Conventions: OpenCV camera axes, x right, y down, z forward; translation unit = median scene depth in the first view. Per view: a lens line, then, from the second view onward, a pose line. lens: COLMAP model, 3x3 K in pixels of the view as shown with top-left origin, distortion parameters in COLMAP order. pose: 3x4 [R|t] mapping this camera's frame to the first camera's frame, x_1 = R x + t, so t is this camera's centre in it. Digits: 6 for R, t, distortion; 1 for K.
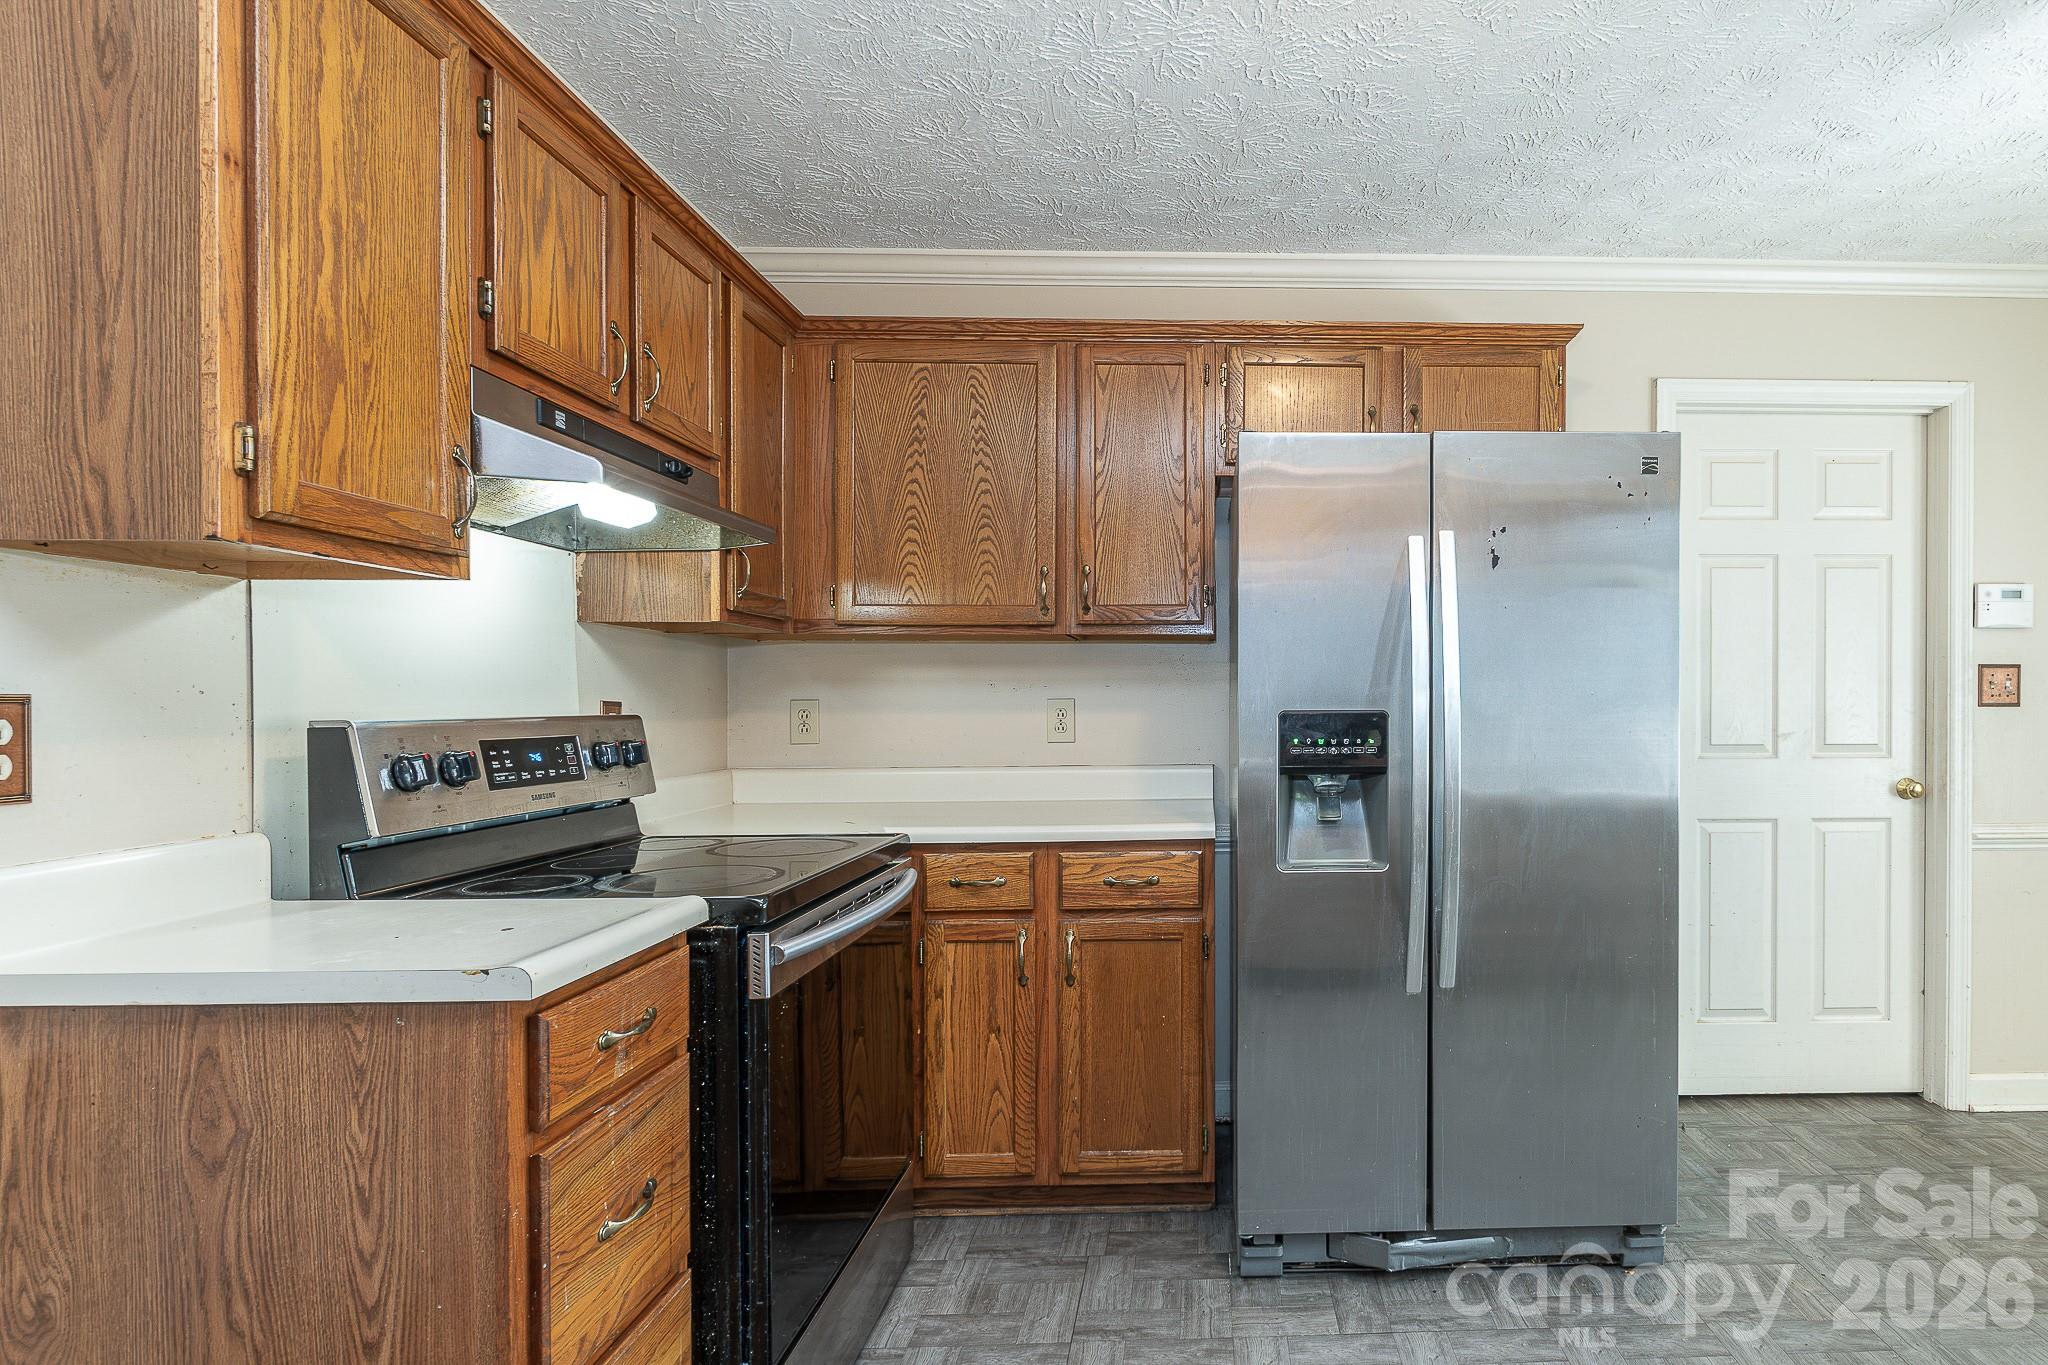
lens RADIAL K [[1045.2, 0, 1230.8], [0, 1045.2, 709.7], [0, 0, 1]] dist [0.001192, 0.000035]
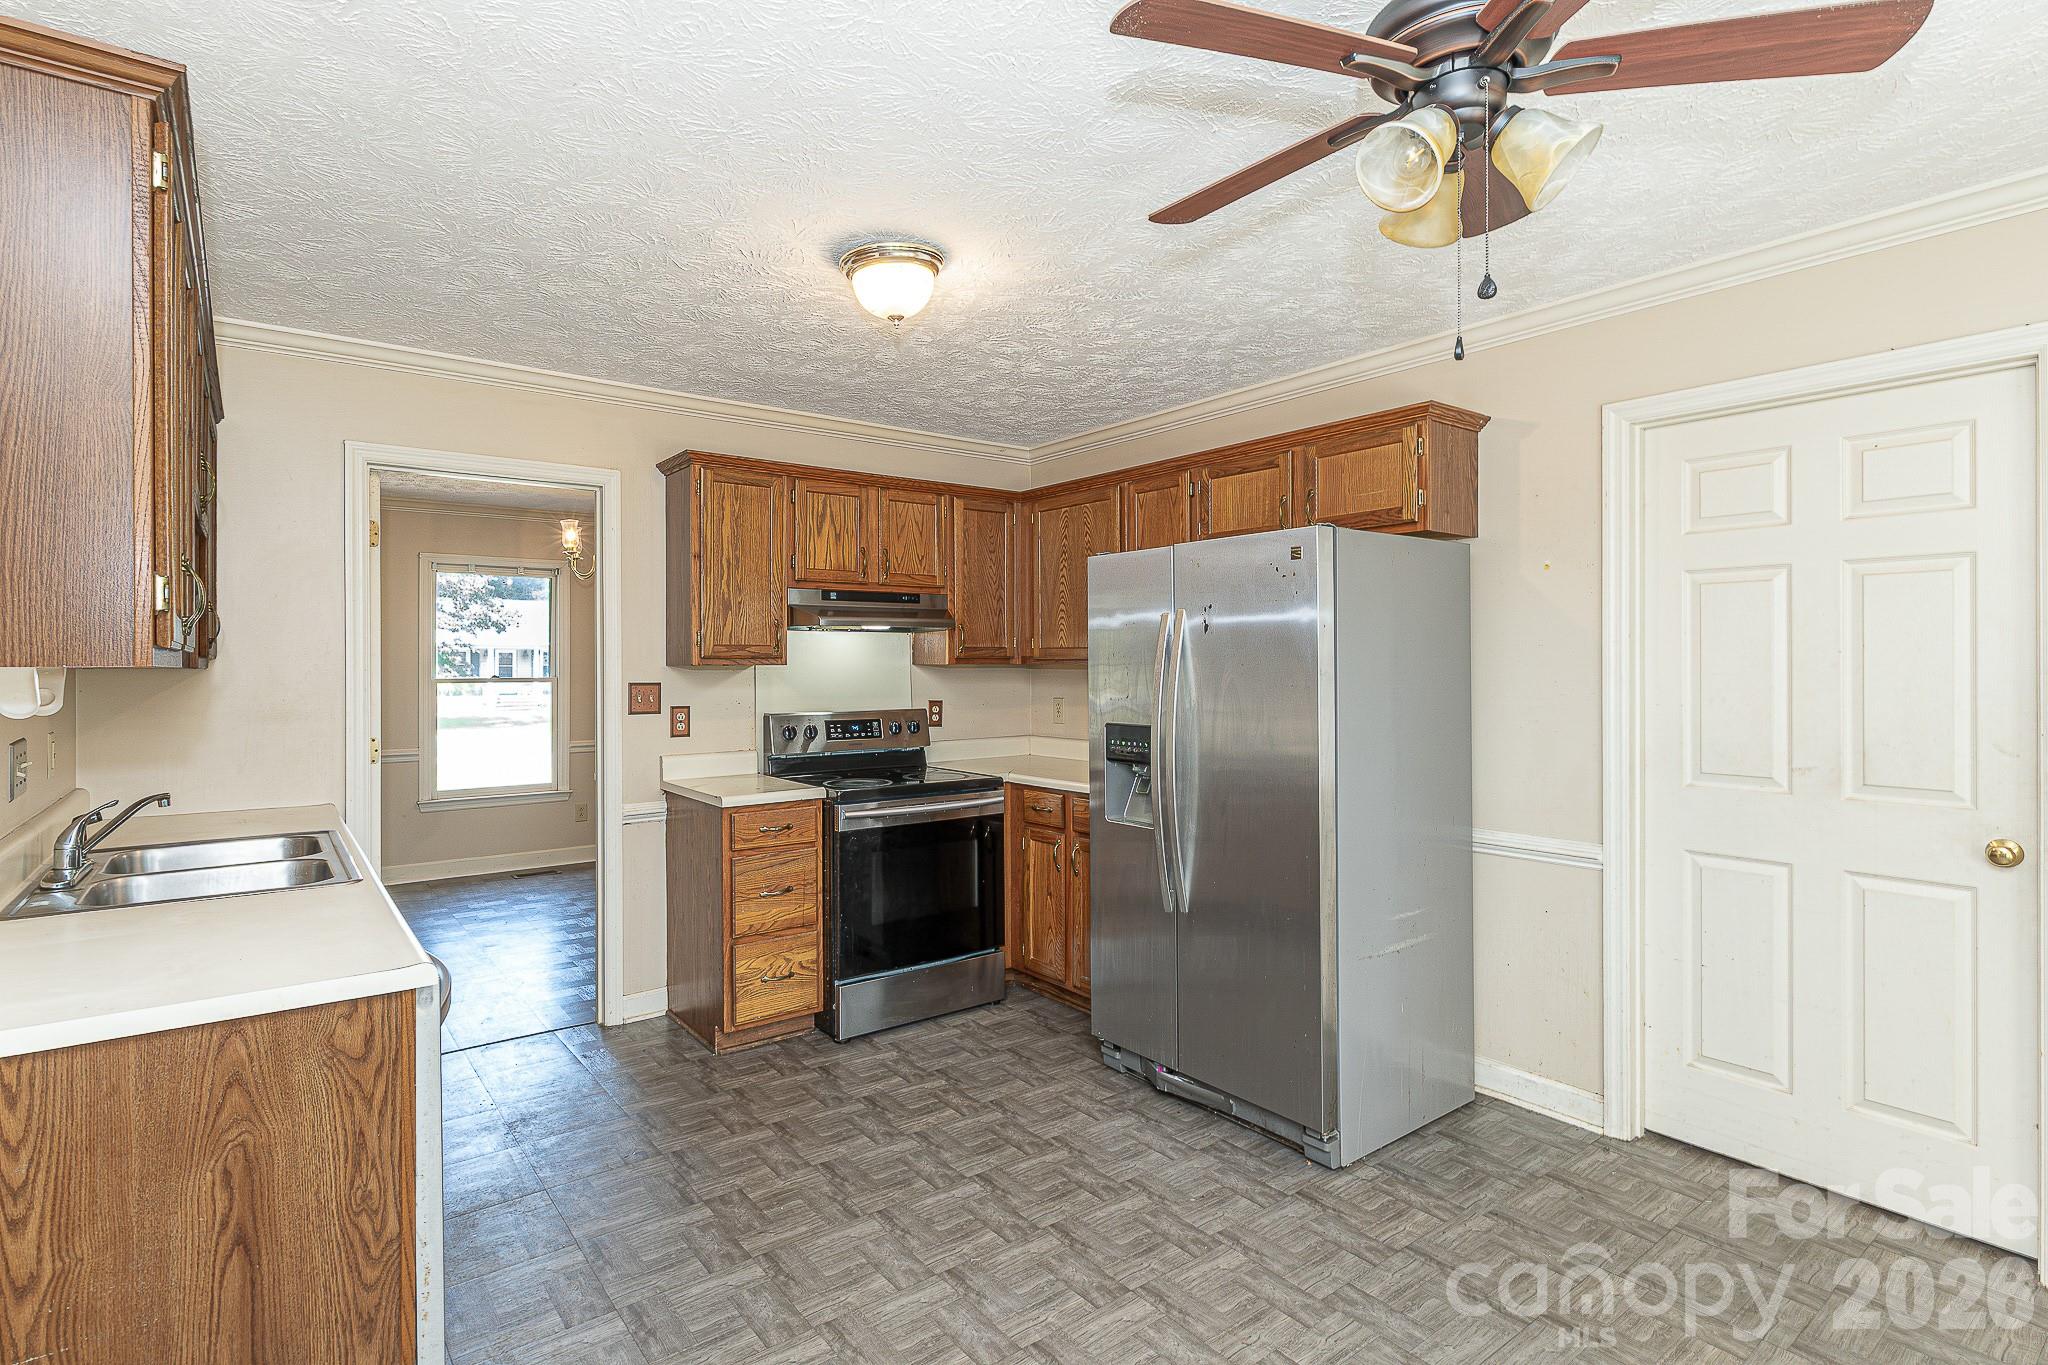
lens RADIAL K [[984.8, 0, 1027.5], [0, 984.8, 666.1], [0, 0, 1]] dist [0.000561, 0.000003]
pose [[0.588299, 0.003652, -0.808635, 1.218942], [-0.007592, 0.999971, -0.001008, -0.084623], [0.808608, 0.006732, 0.588309, -0.015192]]
